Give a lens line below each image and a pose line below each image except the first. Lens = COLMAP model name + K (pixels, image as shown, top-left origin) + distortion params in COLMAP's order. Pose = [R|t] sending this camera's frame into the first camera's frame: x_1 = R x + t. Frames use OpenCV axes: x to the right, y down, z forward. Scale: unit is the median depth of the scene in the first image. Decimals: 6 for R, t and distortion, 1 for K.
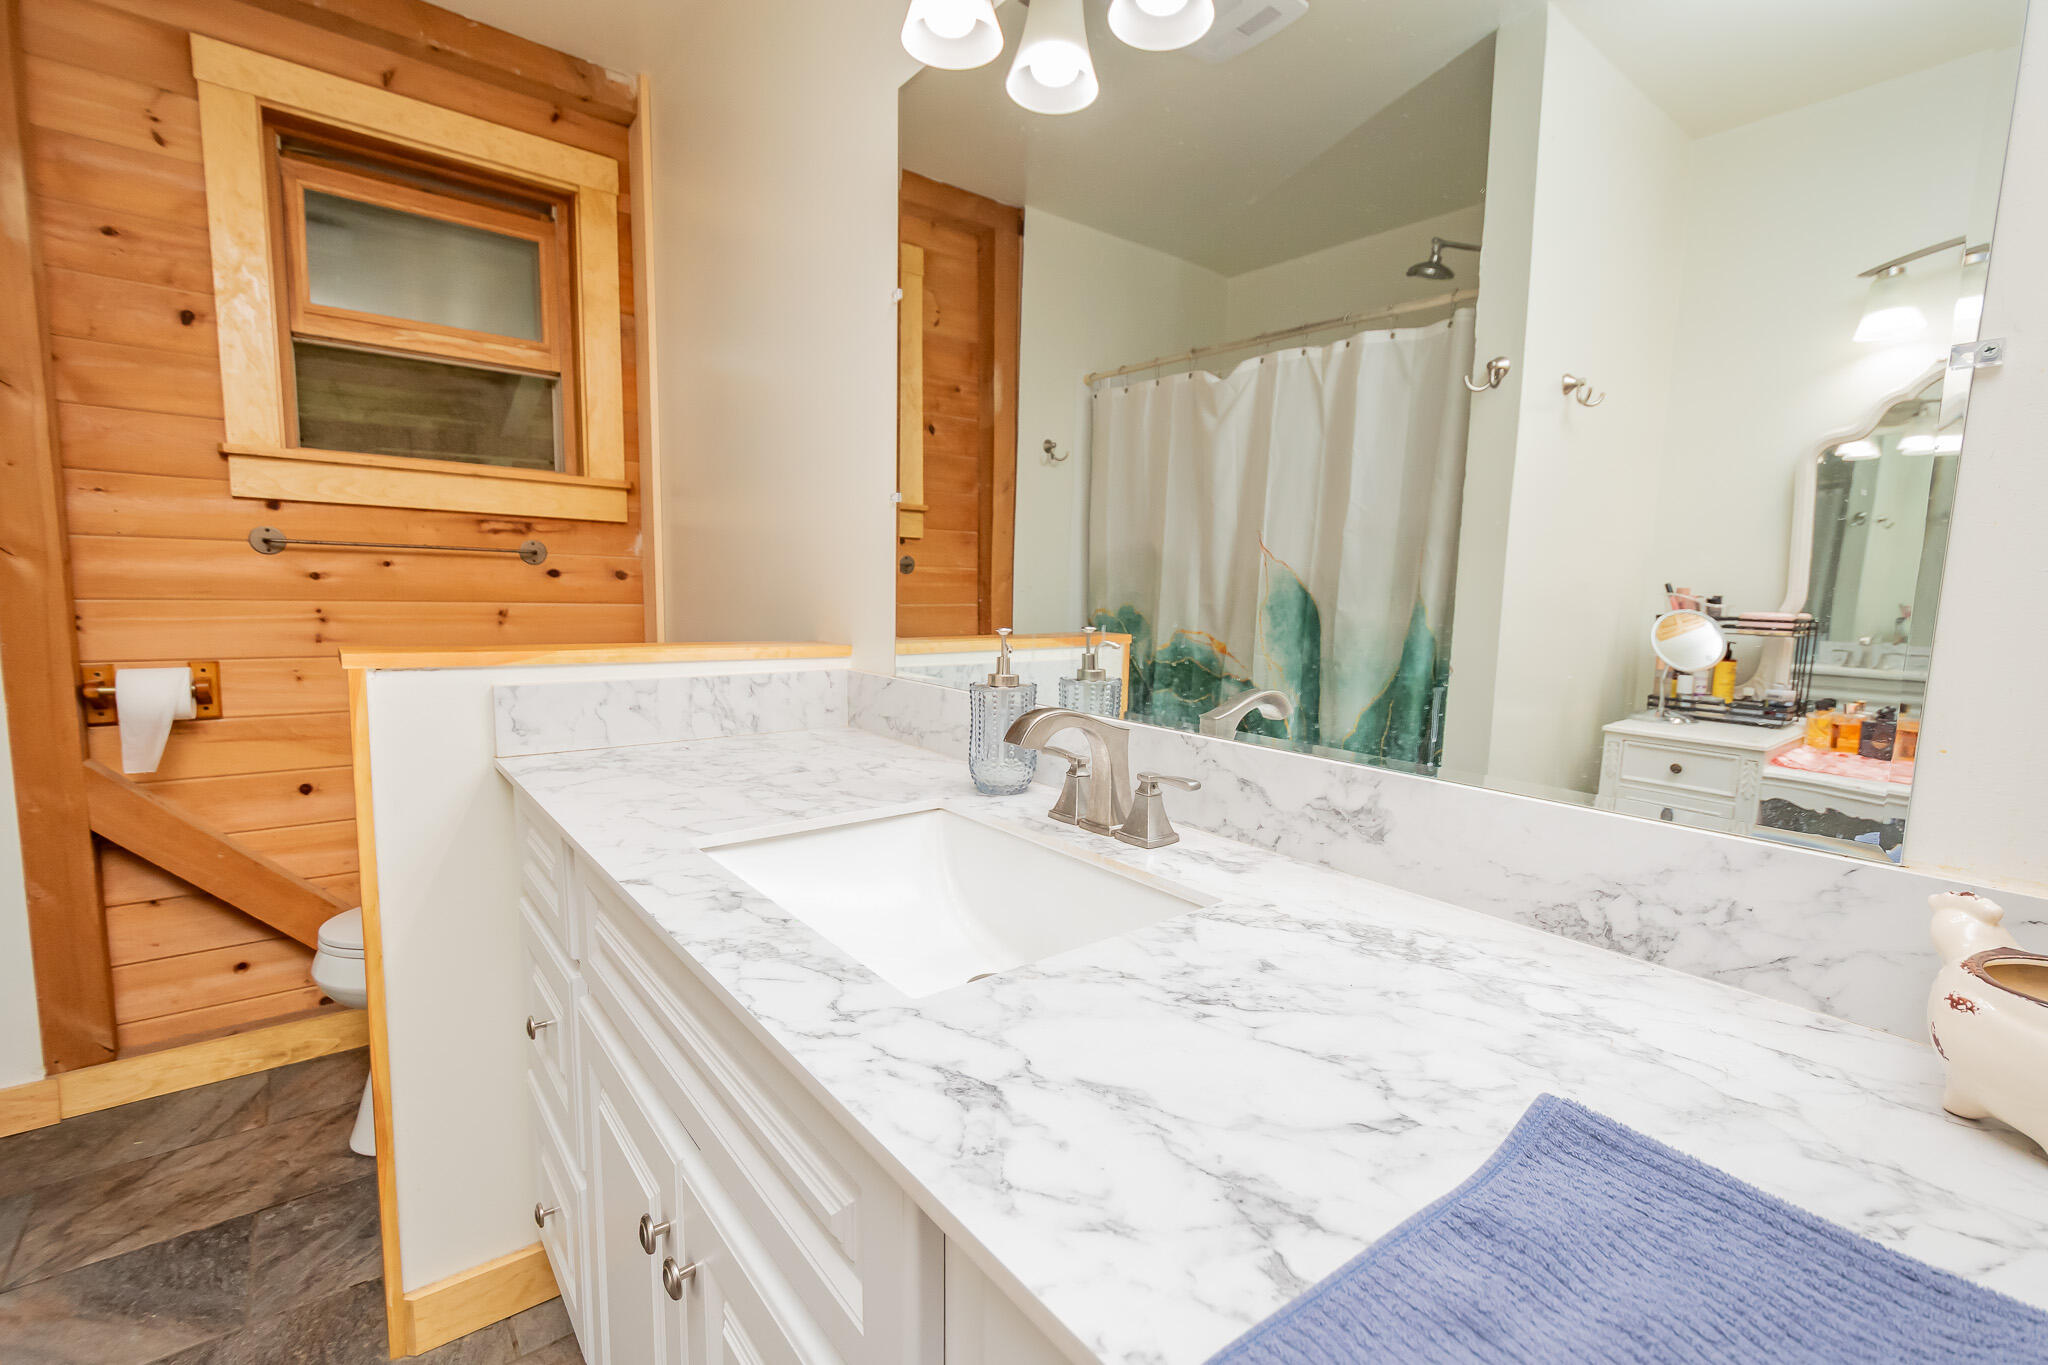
lens RADIAL K [[895.3, 0, 1037.4], [0, 895.3, 691.2], [0, 0, 1]] dist [0.000128, 0.001264]
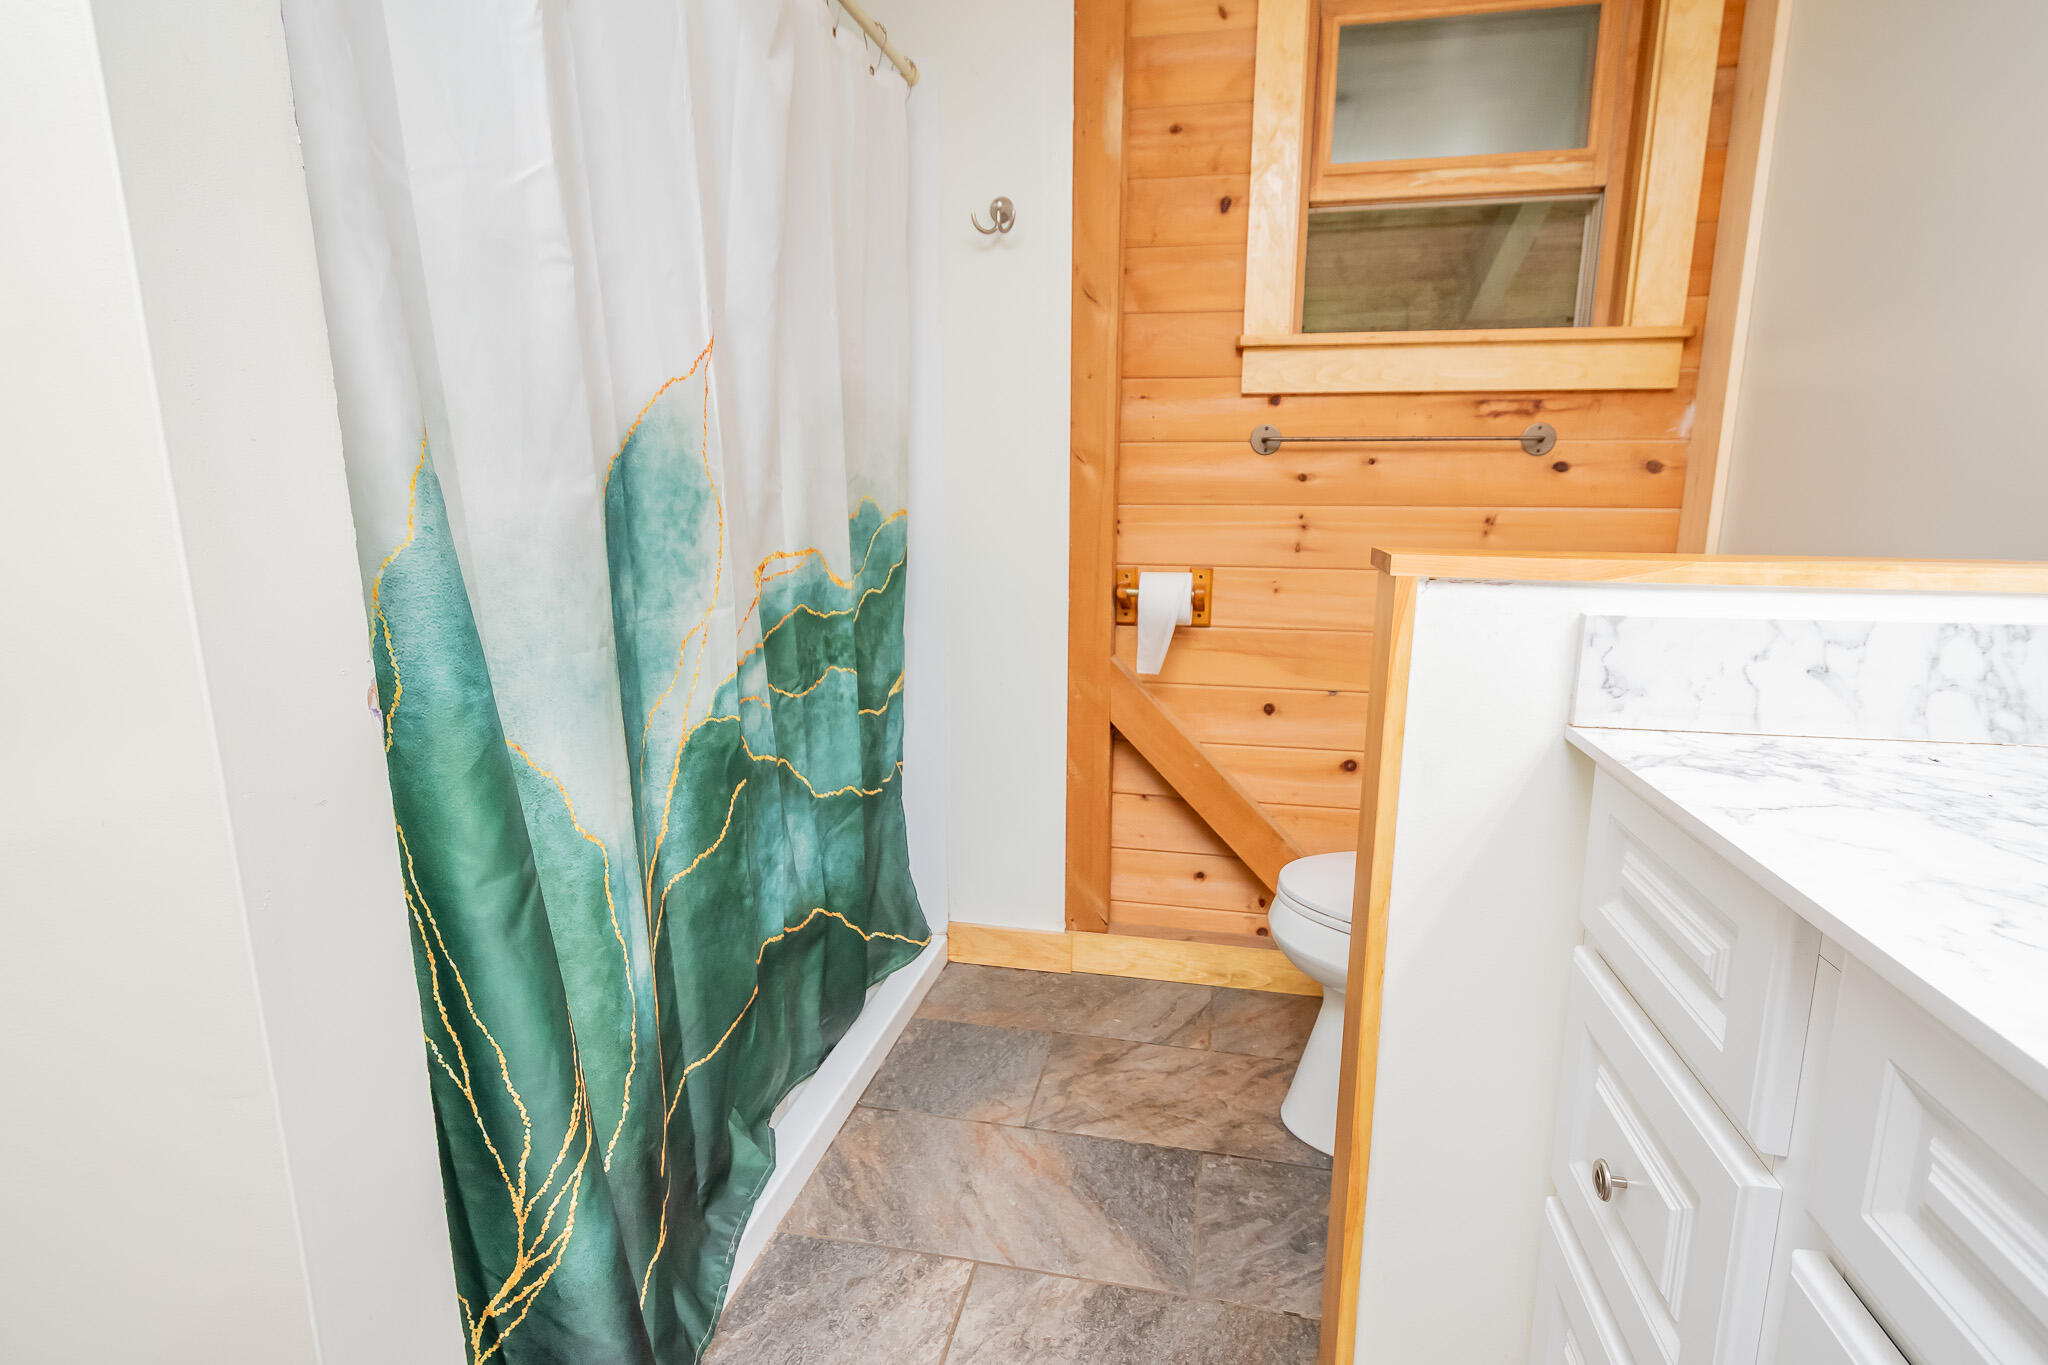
lens RADIAL K [[974.8, 0, 1037.4], [0, 974.8, 692.5], [0, 0, 1]] dist [0.008690, 0.000015]
pose [[0.636543, 0.130294, -0.760156, -0.213523], [-0.078122, 0.991450, 0.104521, 0.004721], [0.767275, -0.007147, 0.641279, 0.172355]]
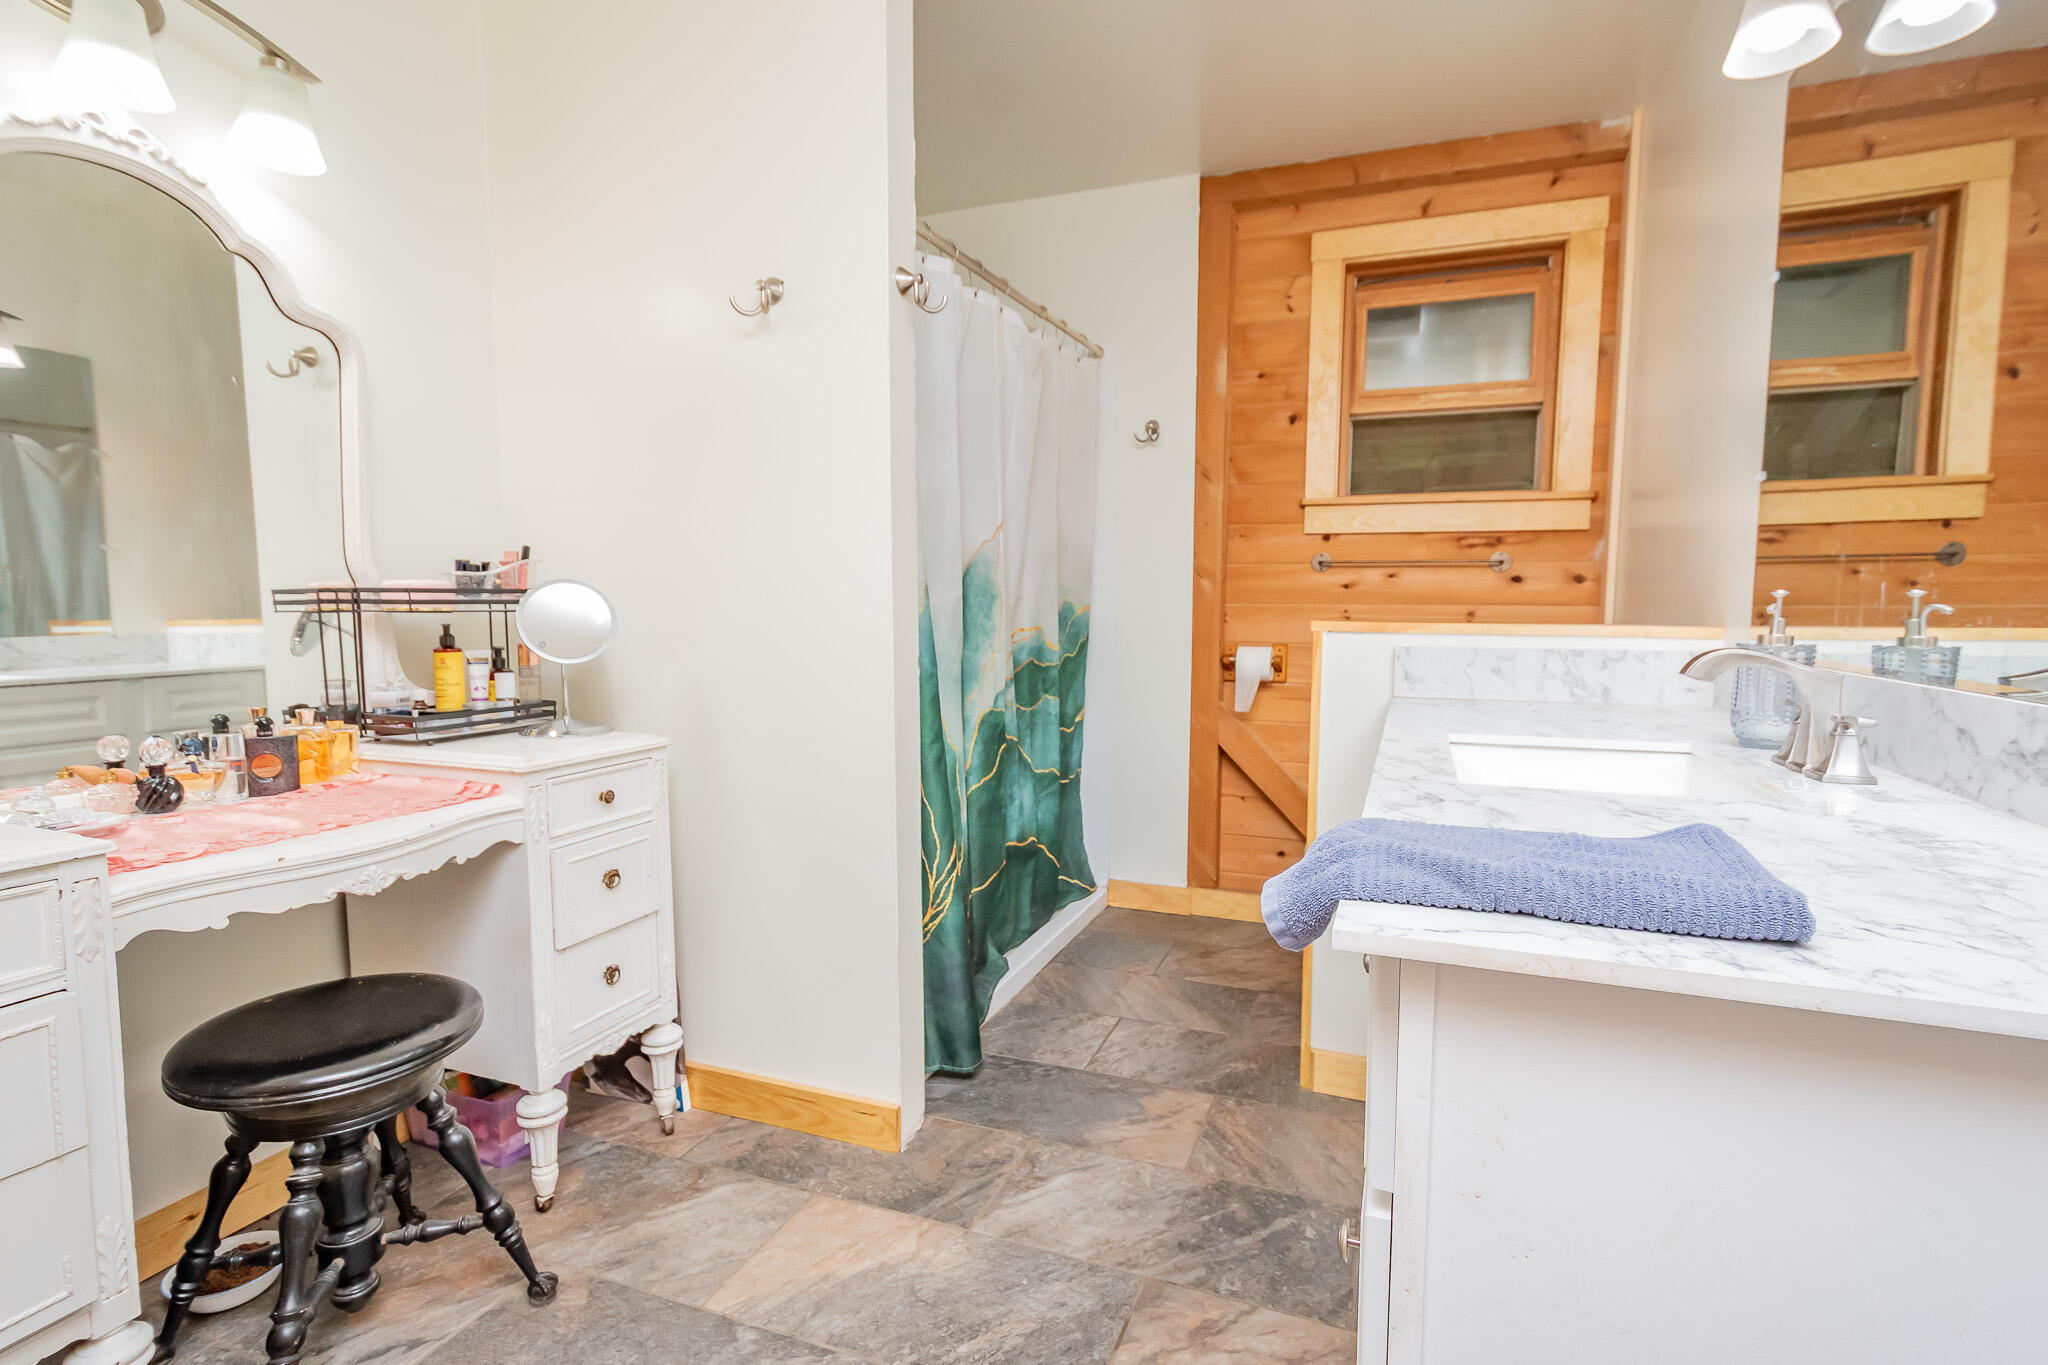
lens RADIAL K [[1000.1, 0, 1035.1], [0, 1000.1, 691.9], [0, 0, 1]] dist [0.025035, -0.009945]
pose [[0.498524, 0.054684, -0.865149, 0.334835], [-0.093134, 0.995610, 0.009263, 0.070432], [0.861858, 0.075957, 0.501429, -0.200952]]
